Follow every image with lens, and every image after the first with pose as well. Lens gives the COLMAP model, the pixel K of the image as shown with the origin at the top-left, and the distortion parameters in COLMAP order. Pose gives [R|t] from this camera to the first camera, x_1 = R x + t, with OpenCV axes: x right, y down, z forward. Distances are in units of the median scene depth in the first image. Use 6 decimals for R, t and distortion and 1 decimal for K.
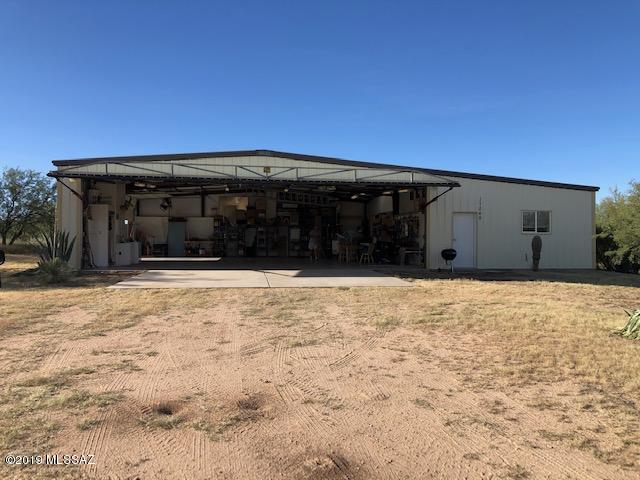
lens RADIAL K [[524.3, 0, 326.2], [0, 524.3, 242.6], [0, 0, 1]] dist [0.062747, -0.064827]
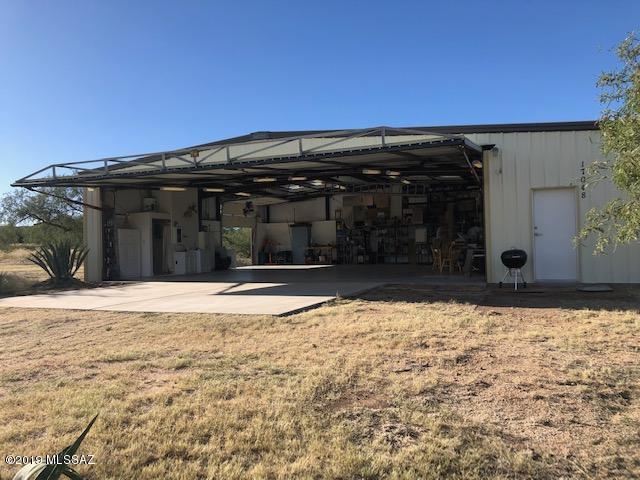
lens RADIAL K [[524.3, 0, 319.5], [0, 524.3, 239.4], [0, 0, 1]] dist [0.062747, -0.064827]
pose [[0.844922, -0.034616, -0.533768, 0.331806], [0.025951, 0.999381, -0.023734, 0.007753], [0.534259, 0.006201, 0.845298, 0.323420]]
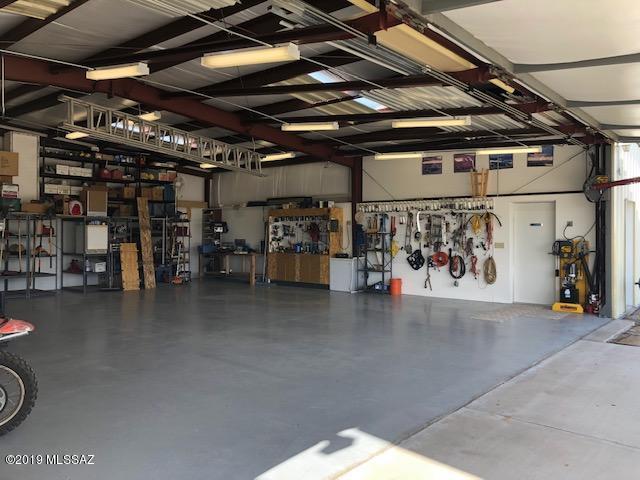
lens RADIAL K [[524.3, 0, 322.7], [0, 524.3, 232.9], [0, 0, 1]] dist [0.062747, -0.064827]
pose [[0.752185, -0.000963, 0.658951, -0.287083], [0.005002, 0.999978, -0.004248, -0.023715], [-0.658933, 0.006491, 0.752174, 0.750010]]
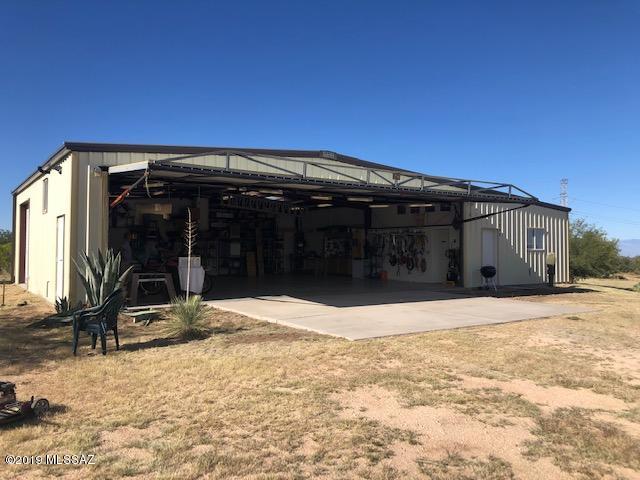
lens RADIAL K [[524.3, 0, 331.6], [0, 524.3, 236.6], [0, 0, 1]] dist [0.062747, -0.064827]
pose [[0.891936, 0.007069, 0.452107, -0.422045], [0.006499, 0.999574, -0.028452, -0.015216], [-0.452115, 0.028316, 0.891510, 0.227924]]
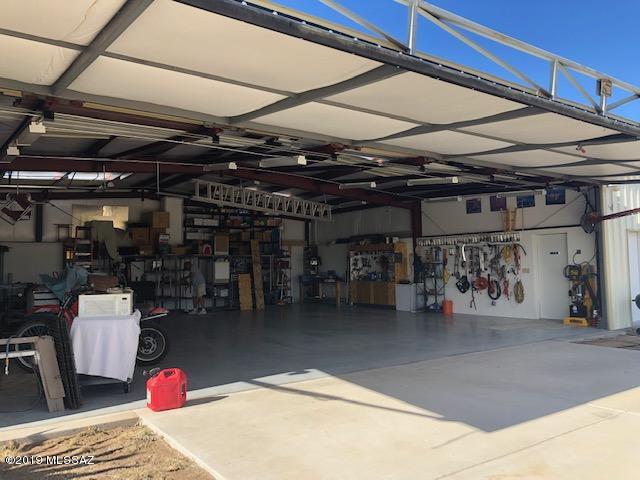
lens RADIAL K [[524.3, 0, 324.8], [0, 524.3, 239.4], [0, 0, 1]] dist [0.062747, -0.064827]
pose [[0.892125, 0.004063, 0.451770, -0.307768], [0.024546, 0.998047, -0.057447, -0.019930], [-0.451121, 0.062340, 0.890283, 0.576509]]
